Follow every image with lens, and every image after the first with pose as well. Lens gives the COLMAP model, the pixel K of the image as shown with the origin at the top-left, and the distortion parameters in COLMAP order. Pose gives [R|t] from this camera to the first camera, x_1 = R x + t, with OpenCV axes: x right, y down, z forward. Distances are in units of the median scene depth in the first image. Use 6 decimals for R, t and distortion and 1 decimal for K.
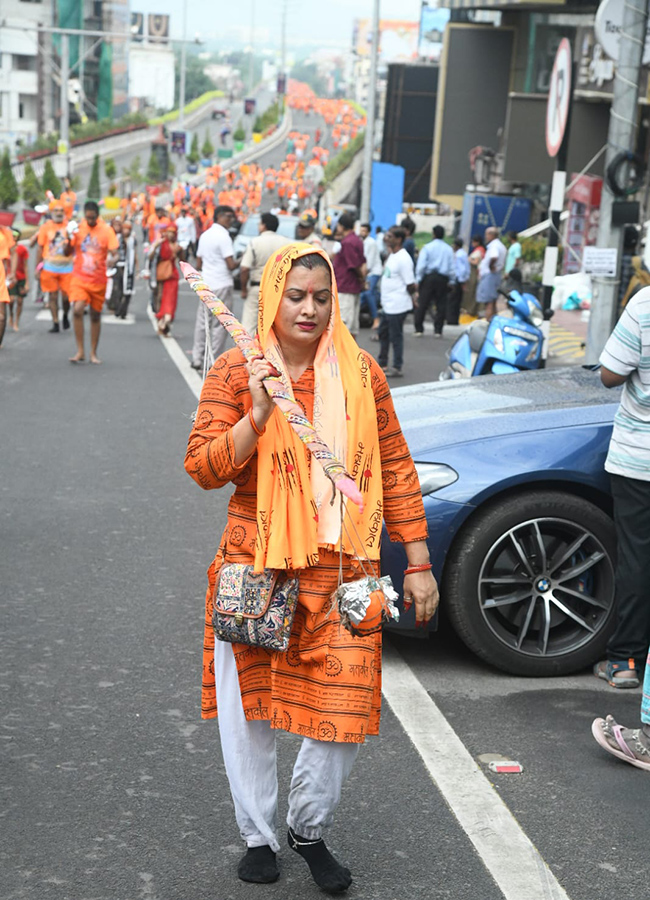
lens RADIAL K [[2012.4, 0, 323.7], [0, 2012.4, 497.4], [0, 0, 1]] dist [0.511763, 0.256013]
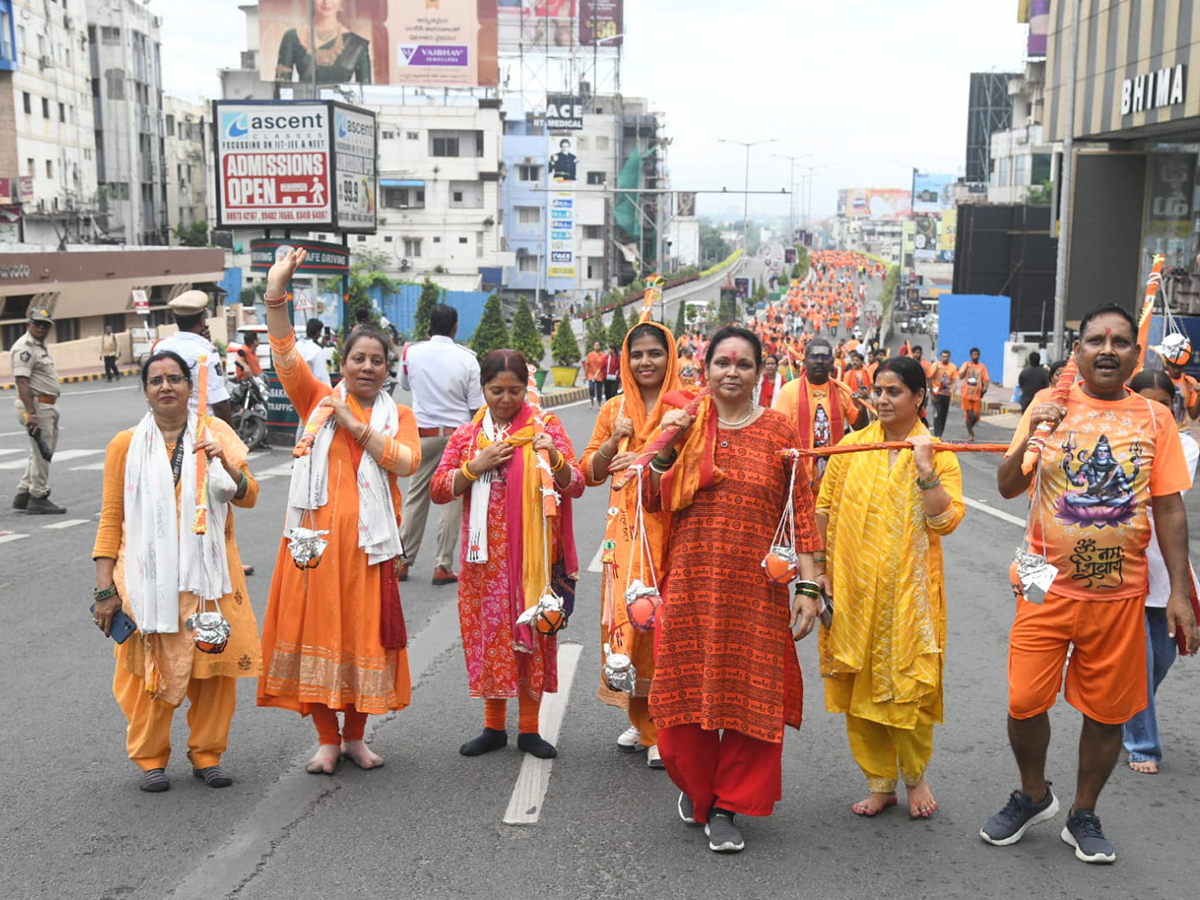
lens RADIAL K [[1633.0, 0, 639.8], [0, 1633.0, 449.3], [0, 0, 1]] dist [0.106176, 0.270584]
pose [[0.995164, -0.029395, -0.093729, -0.044694], [0.022026, 0.996654, -0.078715, -0.018666], [0.095730, 0.076270, 0.992481, 0.128194]]
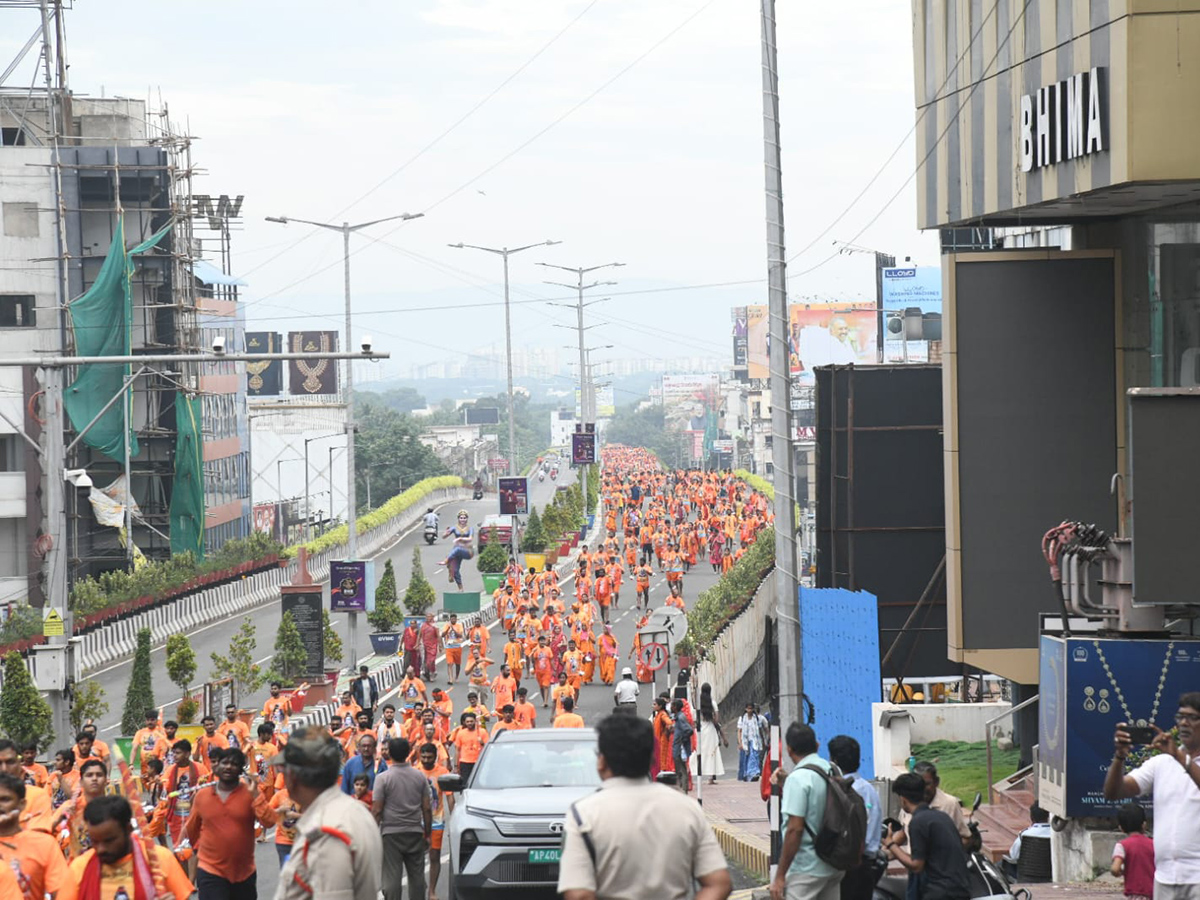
lens RADIAL K [[4418.9, 0, 686.8], [0, 4418.9, 451.9], [0, 0, 1]] dist [1.126217, 1.726556]
pose [[0.996785, -0.080117, 0.000303, 0.002078], [0.078598, 0.977139, -0.197541, -0.010208], [0.015530, 0.196930, 0.980295, 0.077040]]
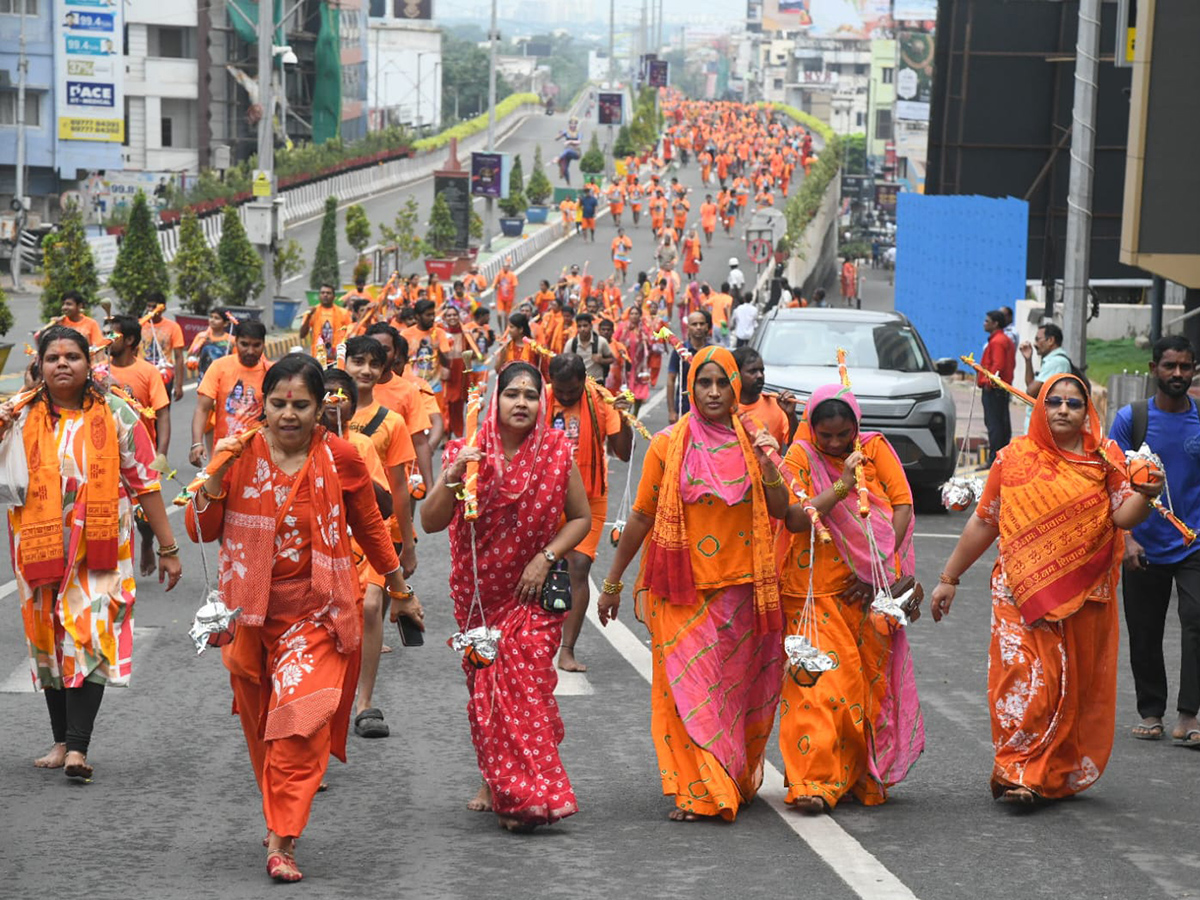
lens RADIAL K [[3438.3, 0, 688.3], [0, 3438.3, 451.1], [0, 0, 1]] dist [0.728891, 1.310414]
pose [[0.999659, -0.025876, 0.003518, -0.025967], [0.026095, 0.994989, -0.096523, -0.023219], [-0.001002, 0.096582, 0.995325, 0.164294]]
